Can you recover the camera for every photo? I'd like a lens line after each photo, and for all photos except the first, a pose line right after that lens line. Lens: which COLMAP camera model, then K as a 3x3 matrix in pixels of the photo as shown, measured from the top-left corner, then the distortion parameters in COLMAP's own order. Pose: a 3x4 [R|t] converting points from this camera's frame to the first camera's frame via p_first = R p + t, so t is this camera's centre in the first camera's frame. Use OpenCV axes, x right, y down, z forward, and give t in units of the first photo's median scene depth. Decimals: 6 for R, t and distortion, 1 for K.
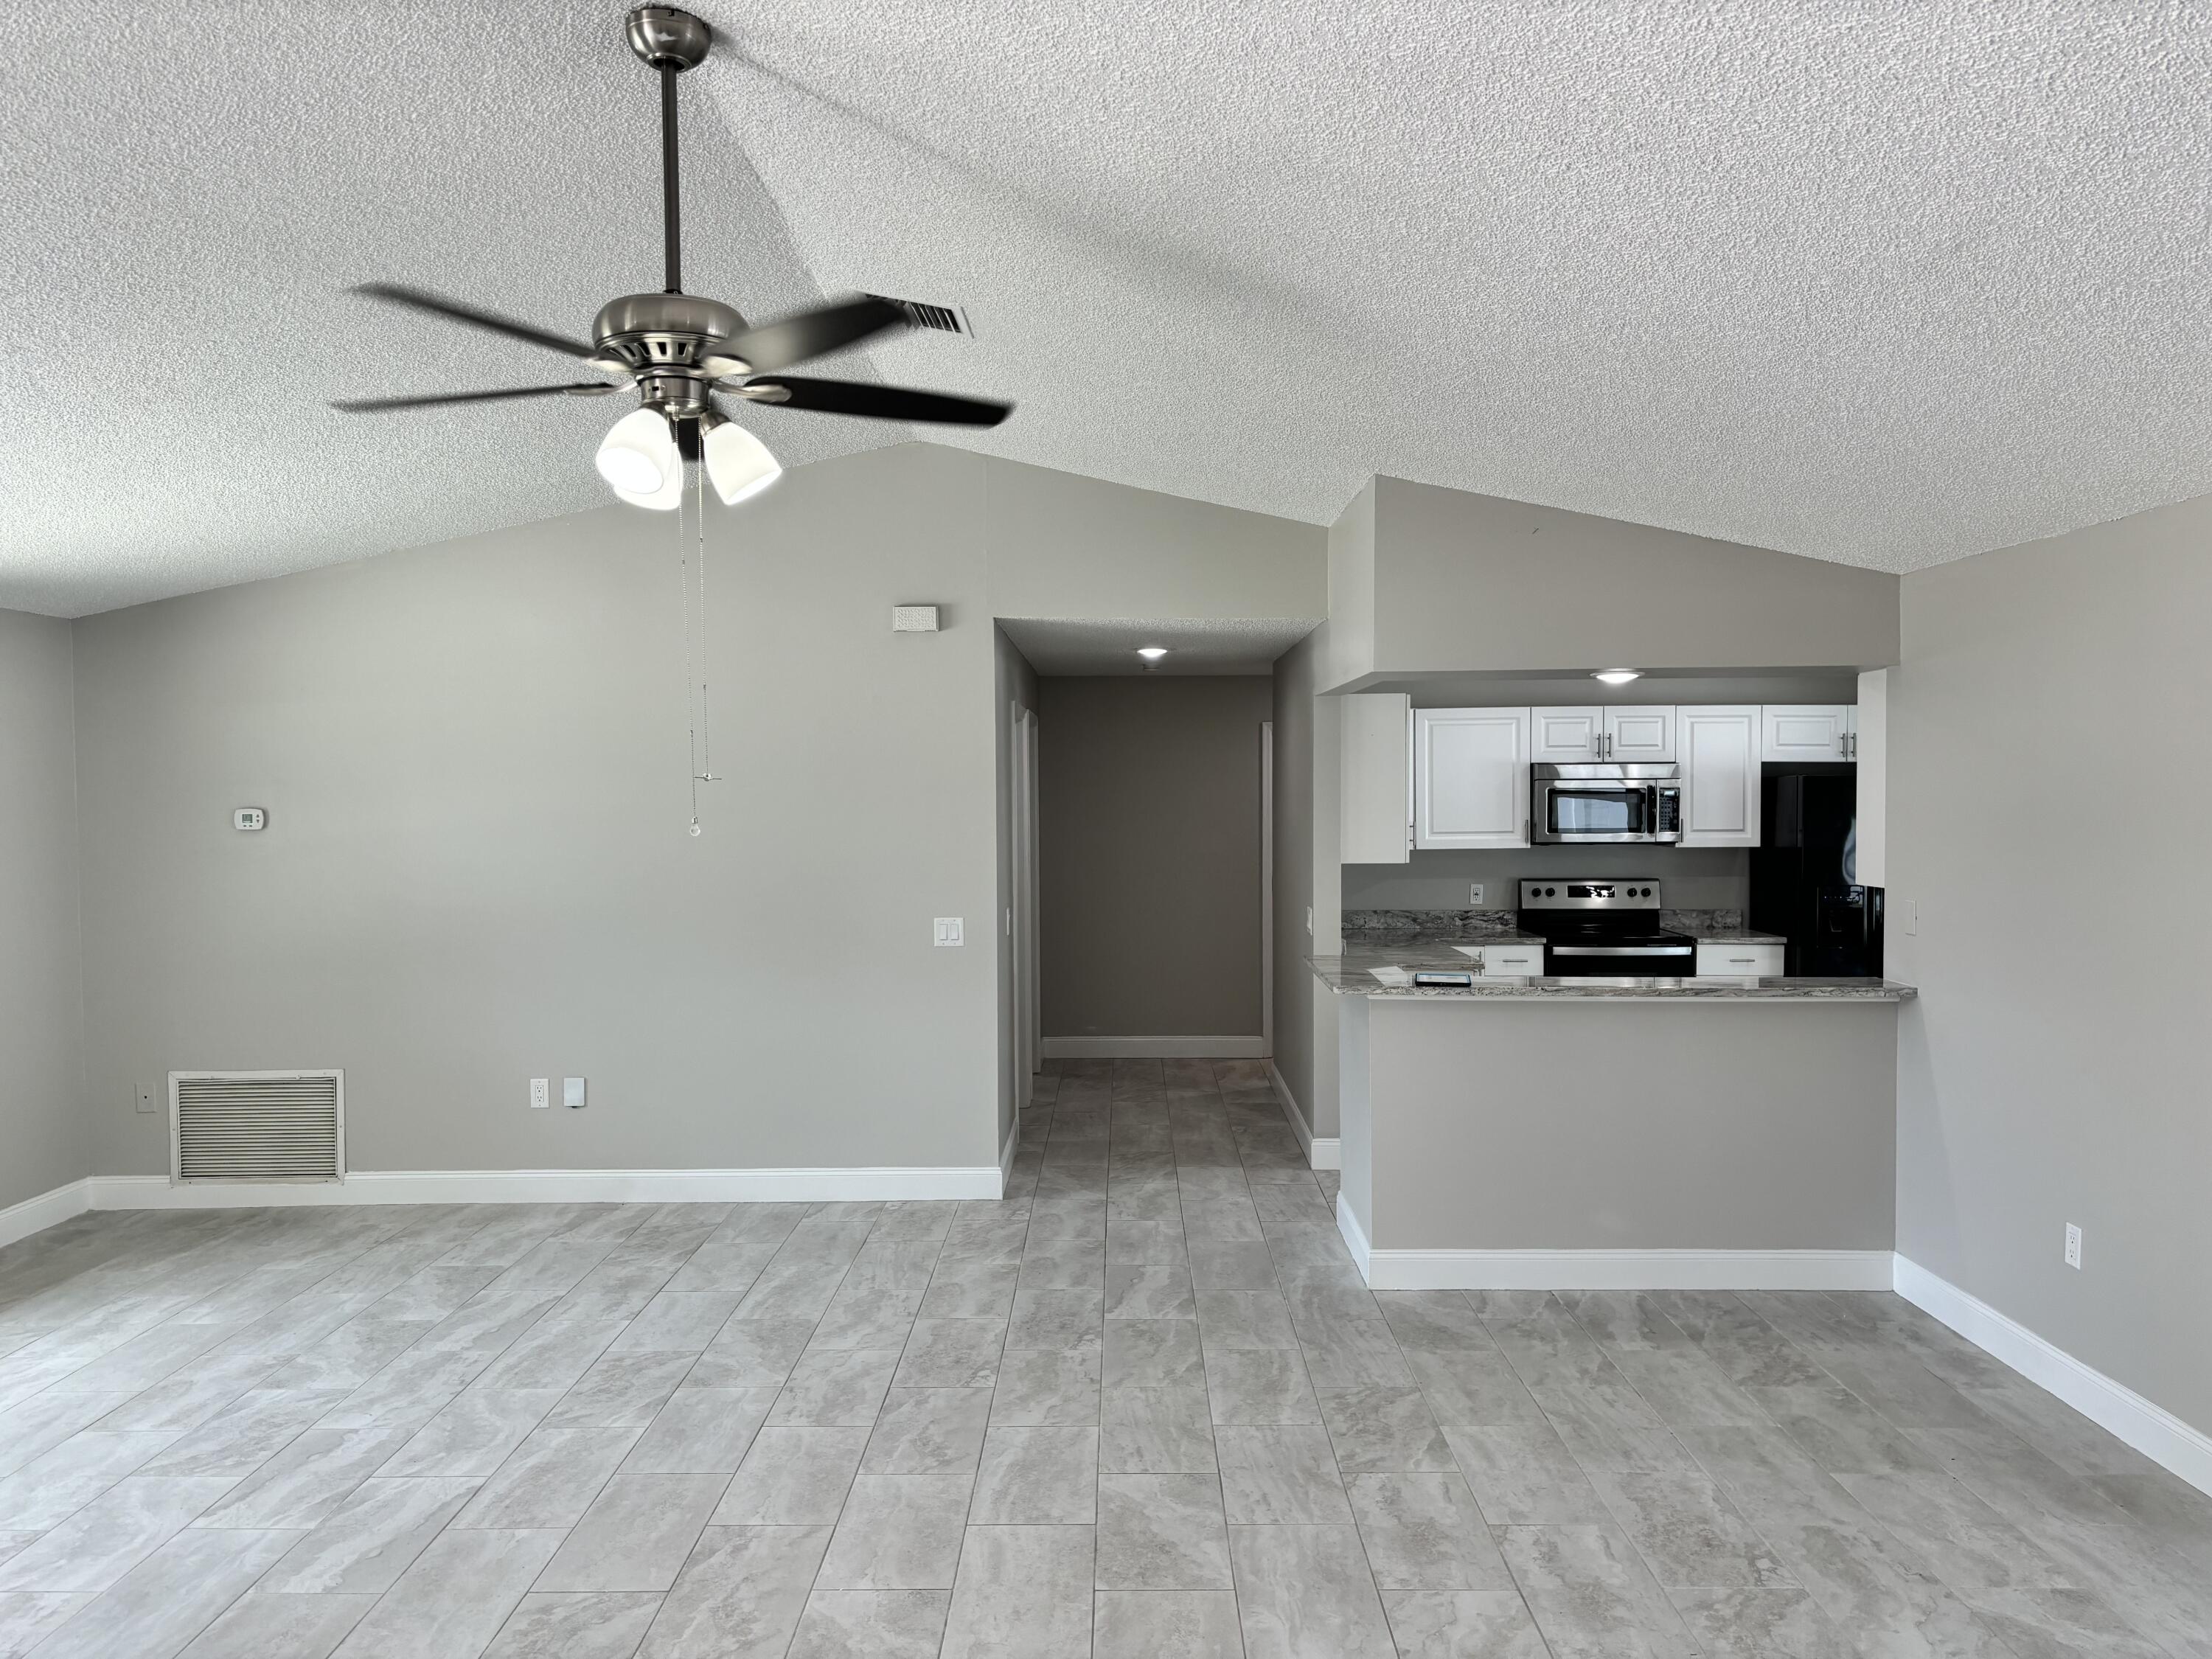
lens RADIAL K [[1674.5, 0, 1110.3], [0, 1674.5, 851.9], [0, 0, 1]] dist [0.027511, -0.010543]
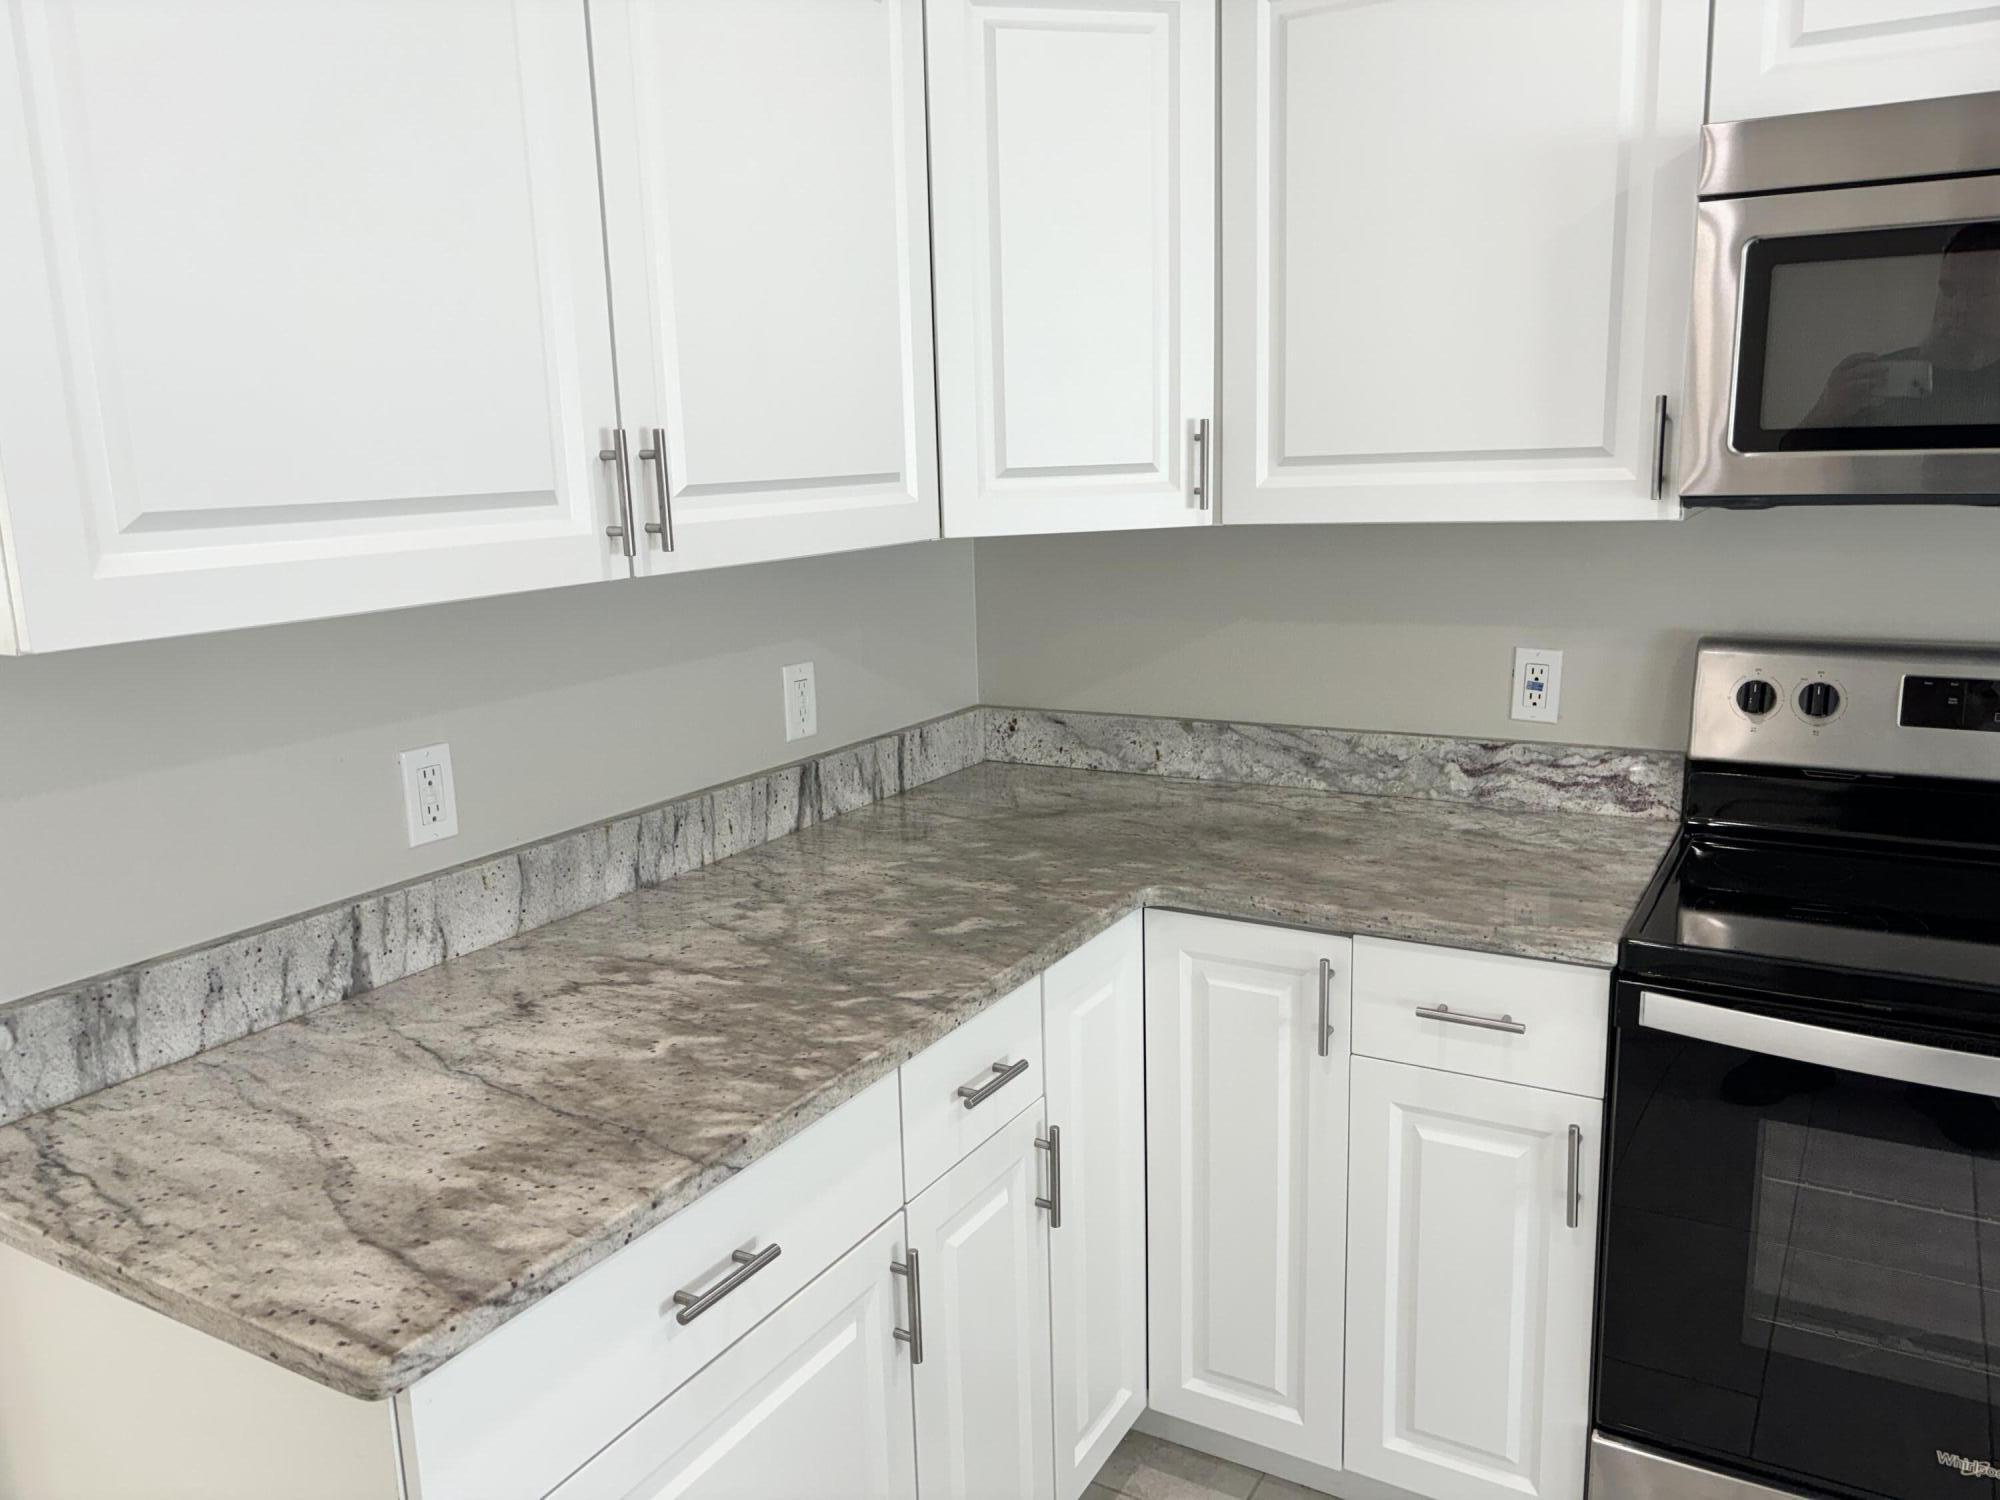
lens RADIAL K [[1509.6, 0, 1009.1], [0, 1509.6, 754.9], [0, 0, 1]] dist [0.067554, -0.069990]
pose [[0.868433, 0.084257, -0.488595, 0.440527], [-0.000416, 0.985578, 0.169221, -0.009384], [0.495806, -0.146753, 0.855944, 1.227159]]
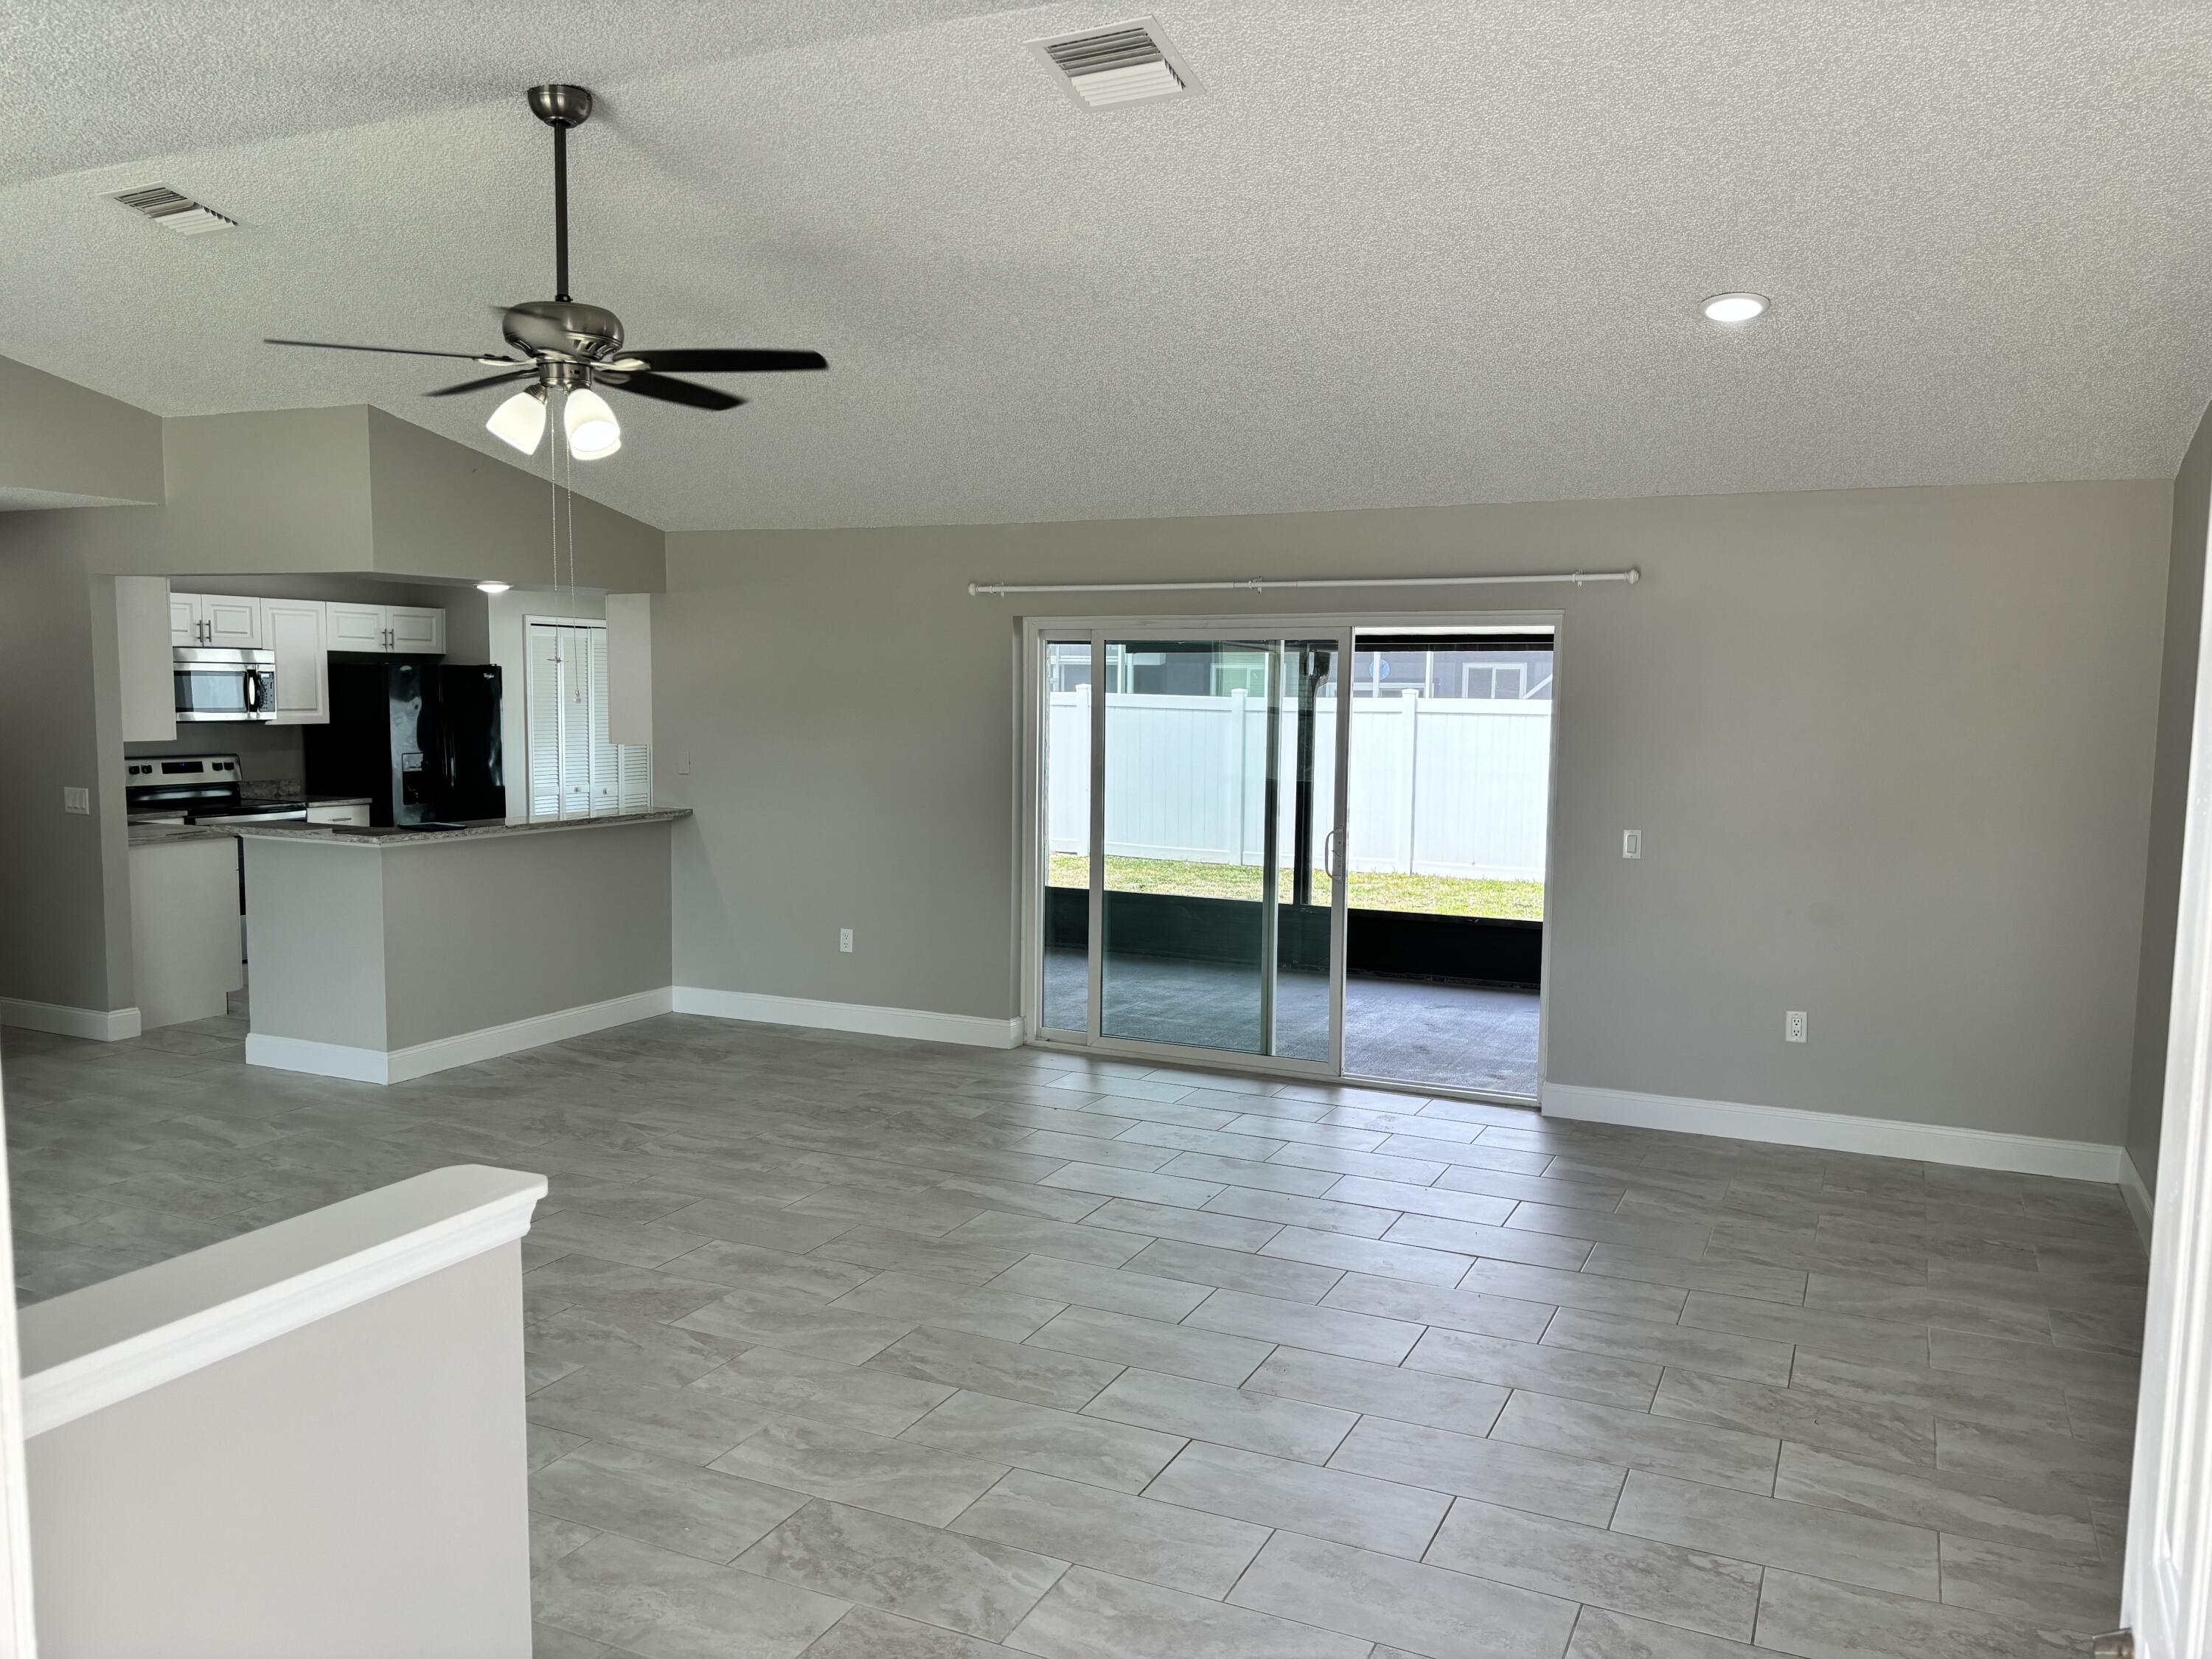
lens RADIAL K [[1669.6, 0, 1116.0], [0, 1669.6, 835.0], [0, 0, 1]] dist [0.067554, -0.069990]
pose [[0.413726, -0.071194, 0.907614, -0.734873], [0.021700, 0.997426, 0.068348, 0.009477], [-0.910143, -0.008582, 0.414205, 0.021399]]
